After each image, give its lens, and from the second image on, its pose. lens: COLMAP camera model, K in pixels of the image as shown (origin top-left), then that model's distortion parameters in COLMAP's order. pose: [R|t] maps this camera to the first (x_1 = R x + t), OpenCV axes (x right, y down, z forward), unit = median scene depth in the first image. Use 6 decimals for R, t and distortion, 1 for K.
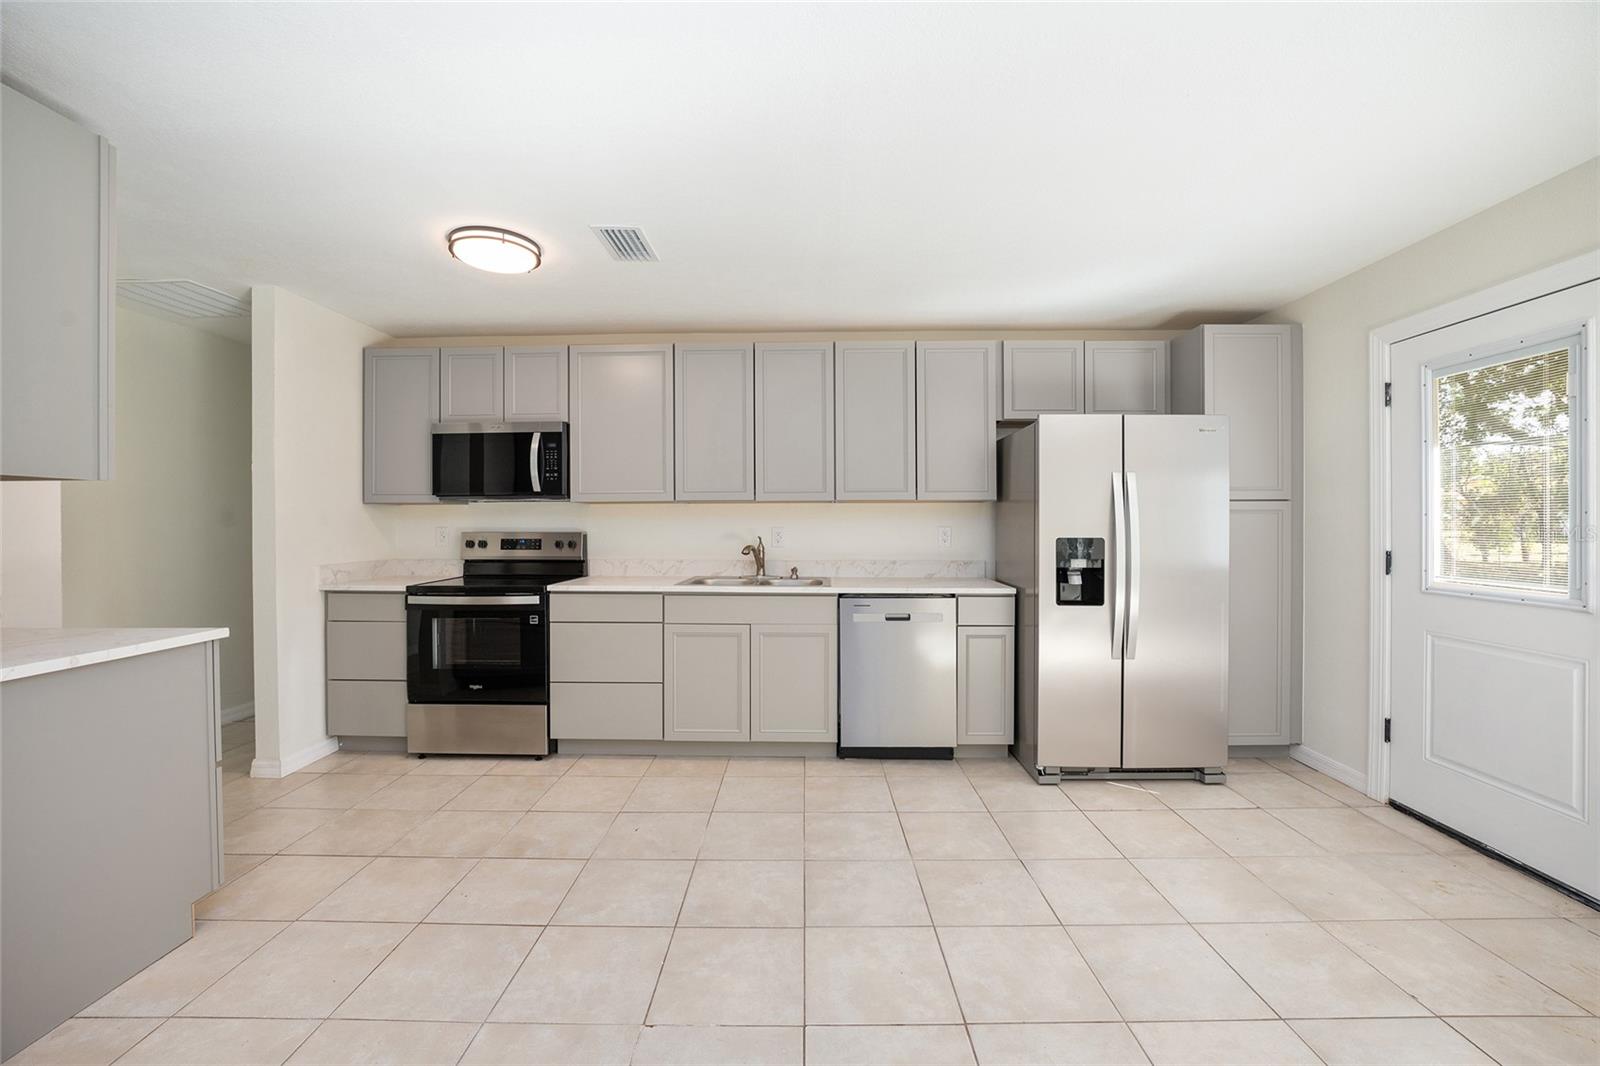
lens RADIAL K [[646.2, 0, 804.5], [0, 646.2, 524.5], [0, 0, 1]] dist [-0.024973, 0.000265]
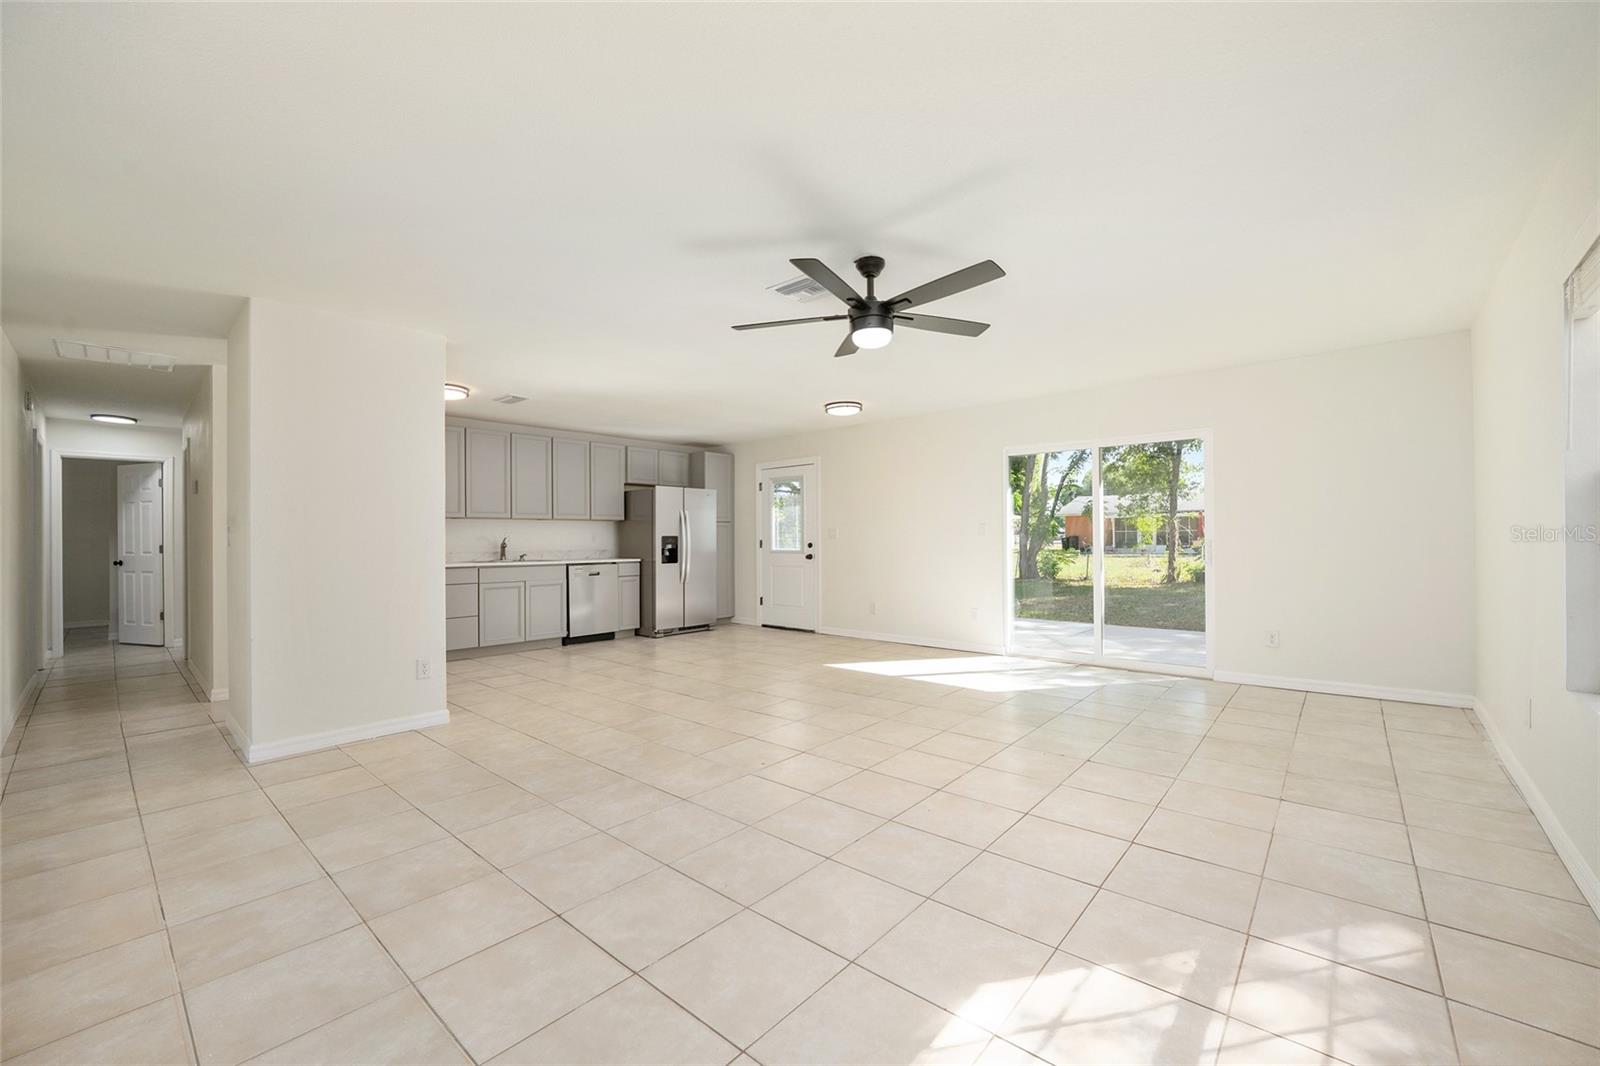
lens RADIAL K [[641.4, 0, 806.9], [0, 641.4, 536.9], [0, 0, 1]] dist [-0.028197, 0.000077]
pose [[0.646994, -0.001111, 0.762494, -0.998308], [0.008378, 0.999949, -0.005652, 0.037814], [-0.762449, 0.010045, 0.646971, -0.900496]]
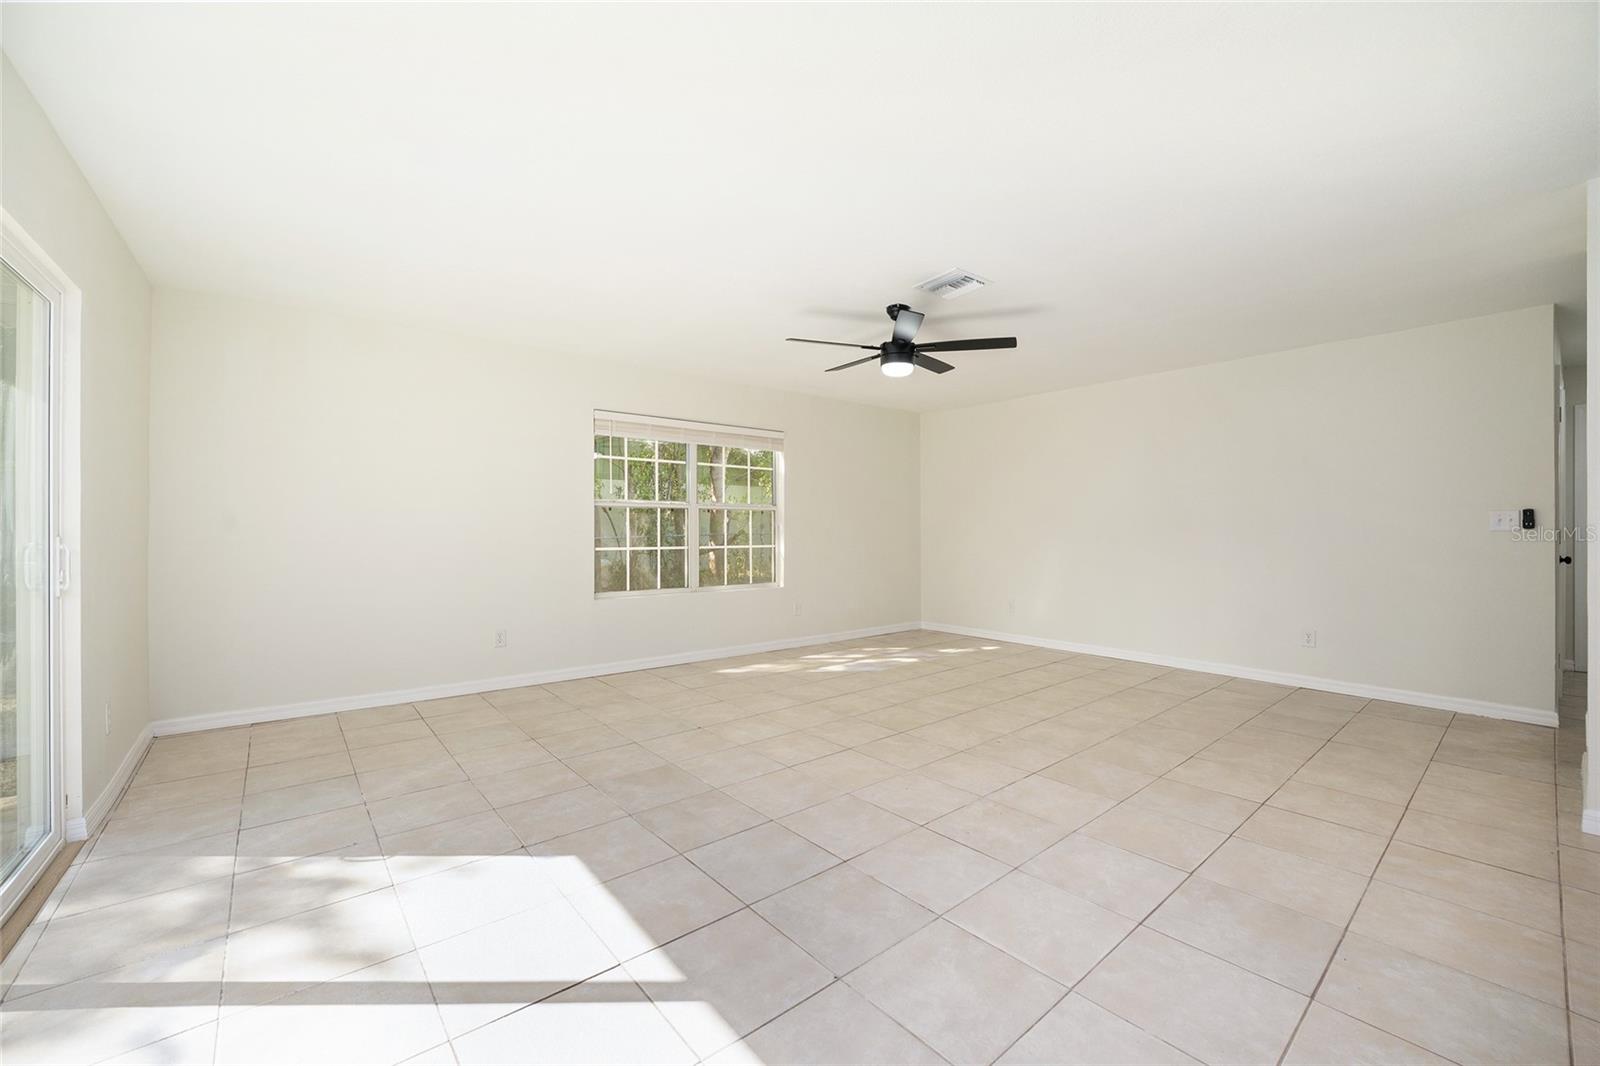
lens RADIAL K [[646.2, 0, 804.5], [0, 646.2, 524.5], [0, 0, 1]] dist [-0.024973, 0.000265]
pose [[-0.763268, -0.001992, -0.646079, 0.562944], [0.000535, 0.999993, -0.003715, 0.033704], [0.646082, -0.003181, -0.763261, 0.337638]]
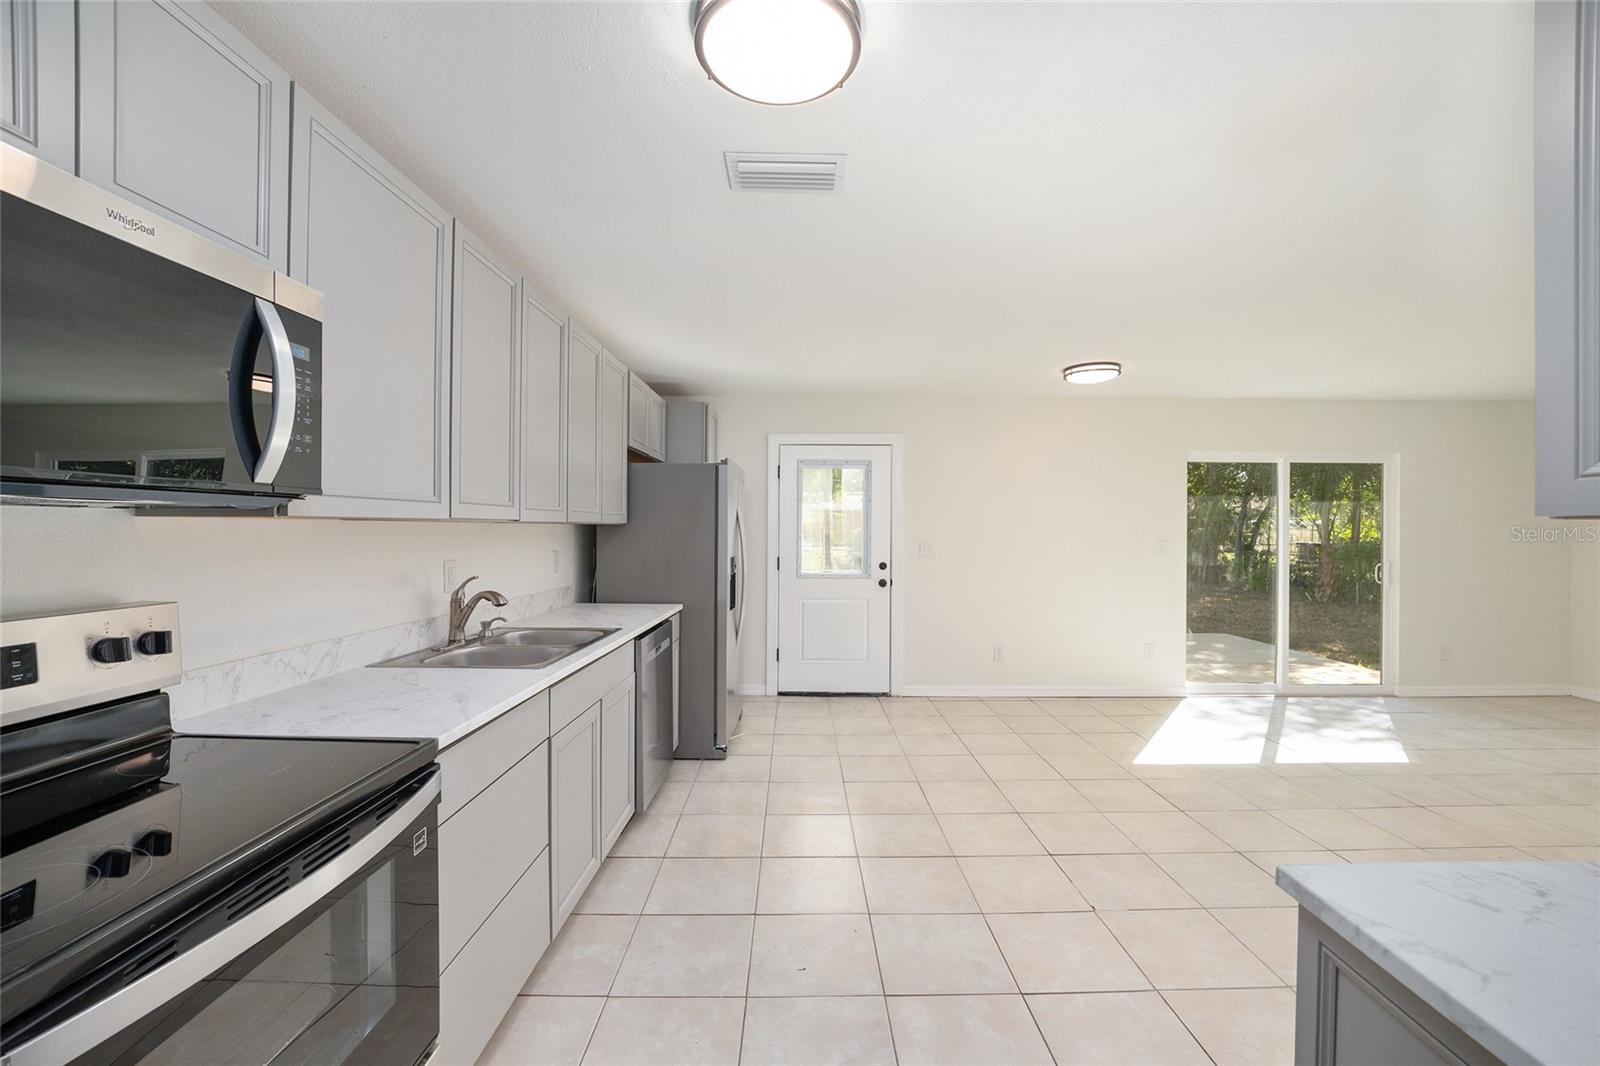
lens RADIAL K [[646.2, 0, 804.5], [0, 646.2, 524.5], [0, 0, 1]] dist [-0.024973, 0.000265]
pose [[-0.013743, 0.008473, 0.999870, -0.783404], [-0.001953, 0.999962, -0.008500, -0.030180], [-0.999904, -0.002070, -0.013726, 0.779907]]
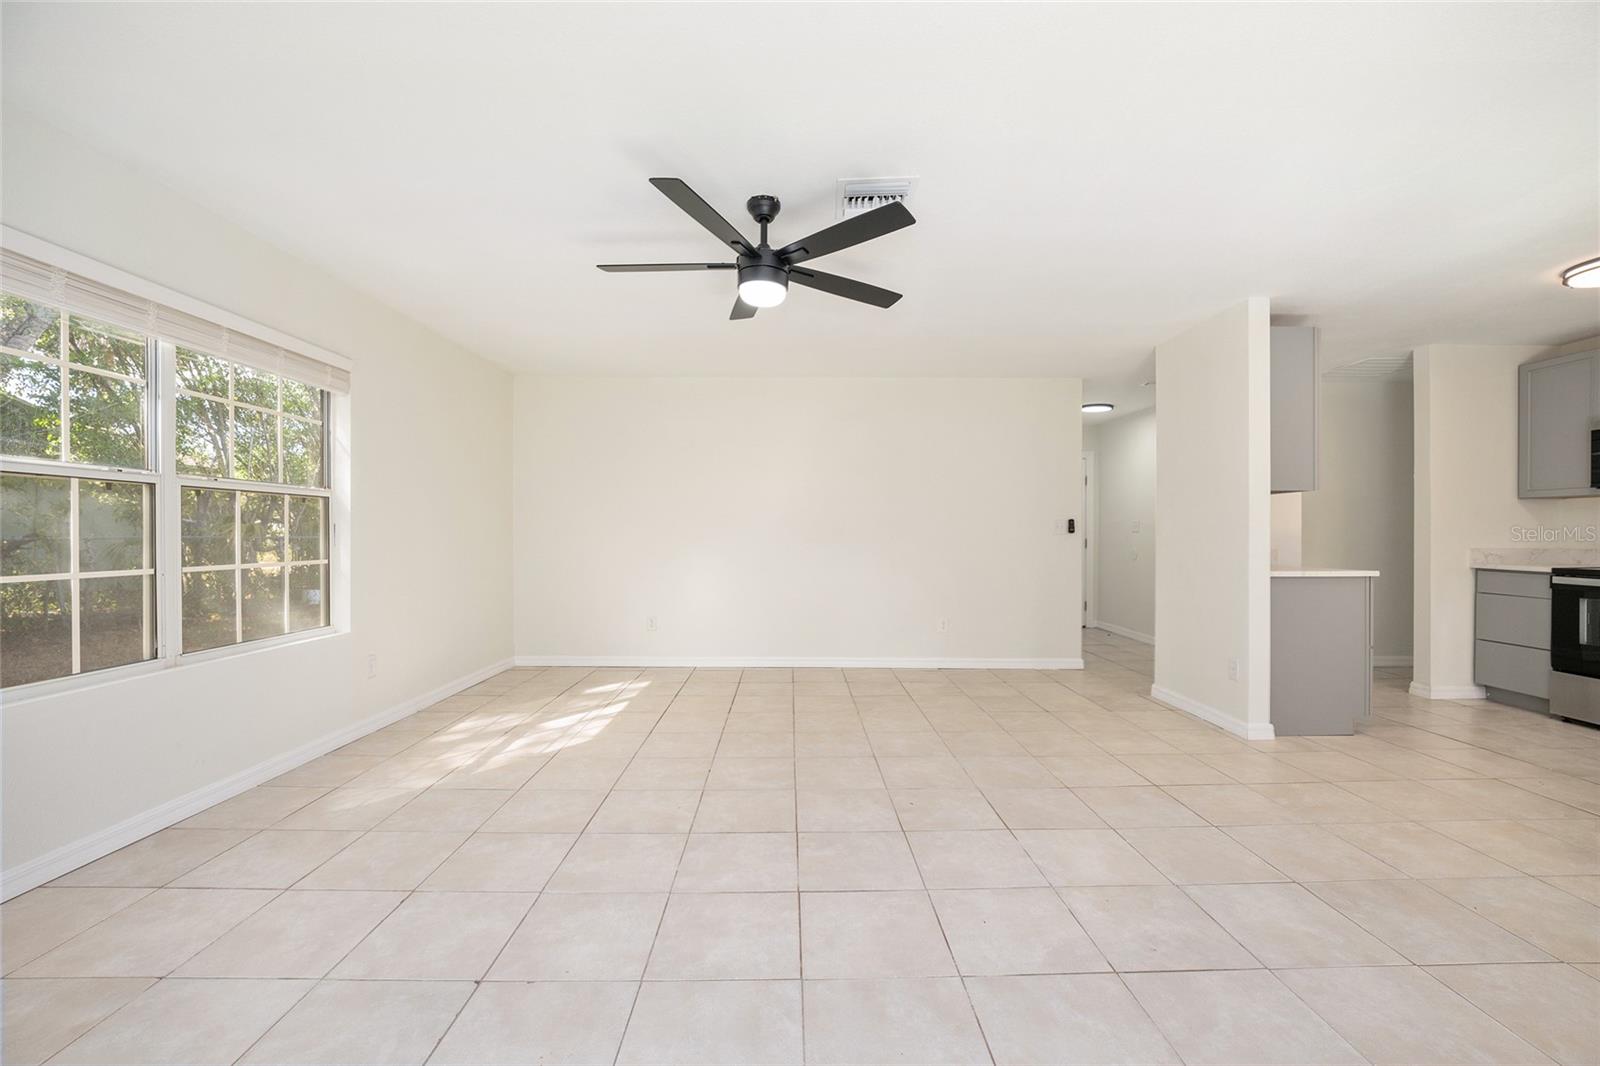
lens RADIAL K [[643.0, 0, 801.3], [0, 643.0, 533.3], [0, 0, 1]] dist [-0.033976, 0.008386]
pose [[0.023237, 0.003053, -0.999725, 0.465754], [-0.005049, 0.999983, 0.002936, 0.037306], [0.999717, 0.004980, 0.023252, -0.376469]]
